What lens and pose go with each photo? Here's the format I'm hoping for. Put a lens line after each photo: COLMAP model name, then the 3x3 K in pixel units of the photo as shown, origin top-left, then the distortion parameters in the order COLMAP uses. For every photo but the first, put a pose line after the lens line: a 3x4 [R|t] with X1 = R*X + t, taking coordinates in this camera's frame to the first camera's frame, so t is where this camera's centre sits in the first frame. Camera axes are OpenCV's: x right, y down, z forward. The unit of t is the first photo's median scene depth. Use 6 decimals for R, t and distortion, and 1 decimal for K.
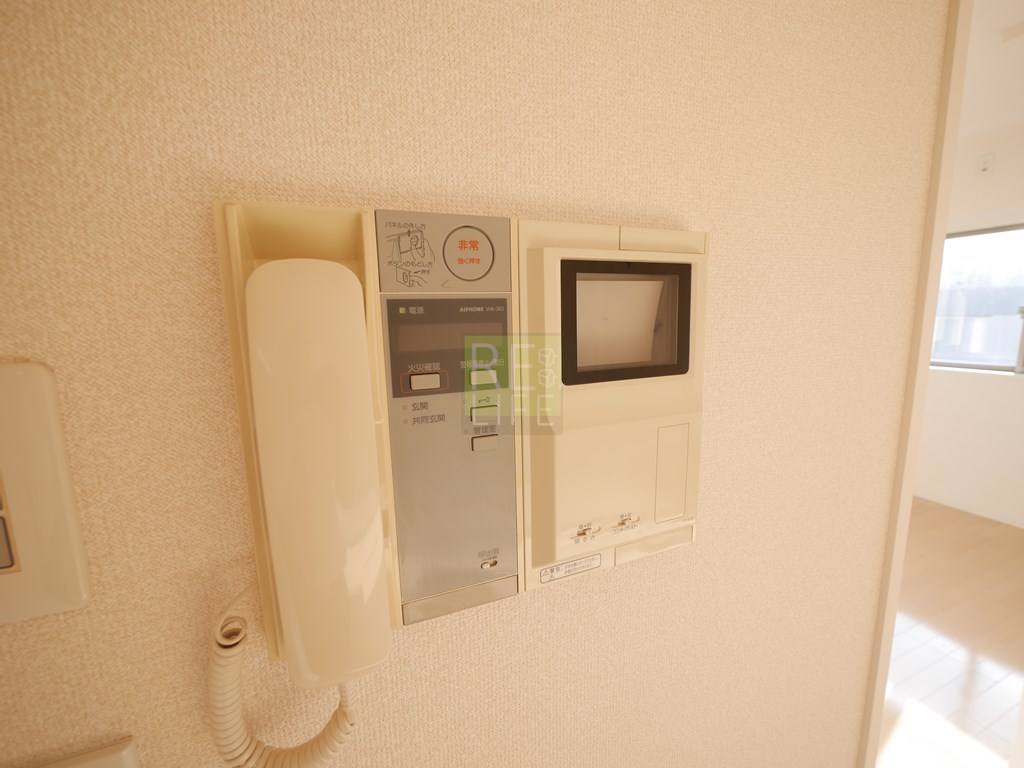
lens RADIAL K [[407.9, 0, 513.5], [0, 407.9, 383.2], [0, 0, 1]] dist [-0.001656, -0.000061]
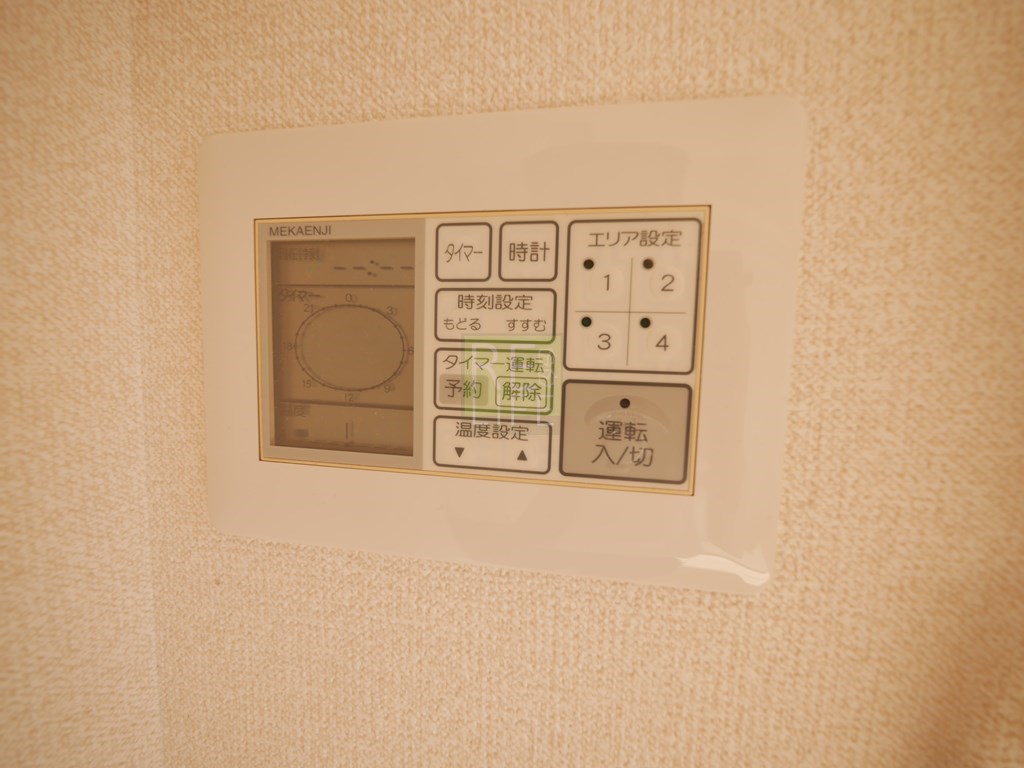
lens RADIAL K [[407.9, 0, 511.9], [0, 407.9, 381.2], [0, 0, 1]] dist [-0.001656, -0.000061]
pose [[0.872632, 0.093506, -0.479344, -1.104681], [-0.121138, 0.992269, -0.026965, 0.334170], [0.473117, 0.081597, 0.877213, 0.380870]]
